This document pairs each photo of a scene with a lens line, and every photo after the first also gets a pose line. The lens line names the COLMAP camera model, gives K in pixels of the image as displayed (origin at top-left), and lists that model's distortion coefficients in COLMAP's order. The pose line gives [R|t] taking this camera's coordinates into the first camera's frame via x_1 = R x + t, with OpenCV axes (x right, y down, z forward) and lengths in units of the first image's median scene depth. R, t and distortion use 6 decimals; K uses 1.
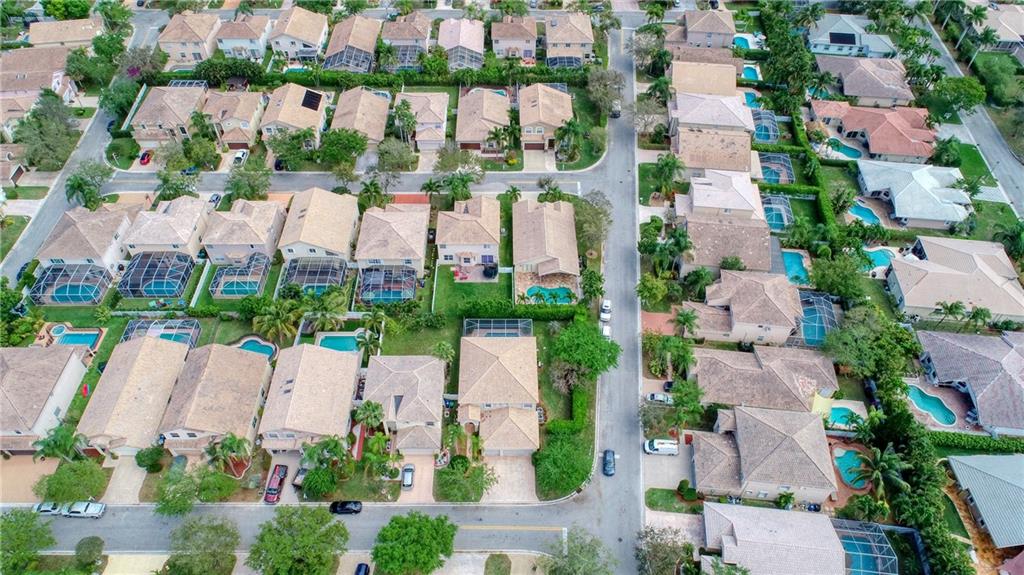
lens RADIAL K [[684.9, 0, 512.0], [0, 684.9, 287.5], [0, 0, 1]] dist [-0.005853, 0.001751]
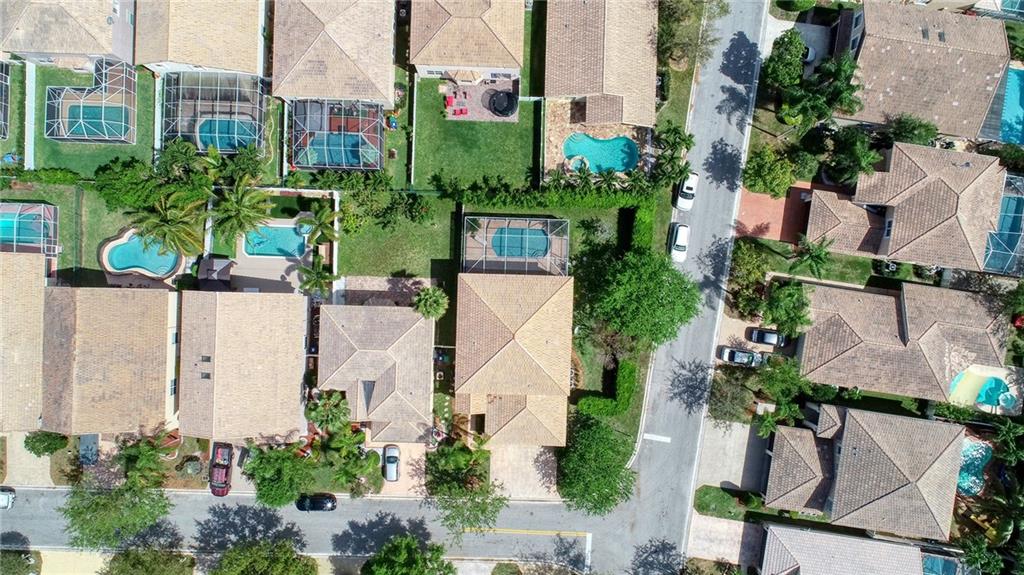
lens RADIAL K [[684.9, 0, 512.0], [0, 684.9, 287.5], [0, 0, 1]] dist [-0.005853, 0.001751]
pose [[0.999246, 0.038819, 0.001163, -0.025245], [-0.029336, 0.734862, 0.677582, -0.383921], [0.025449, -0.677105, 0.735446, 0.557768]]
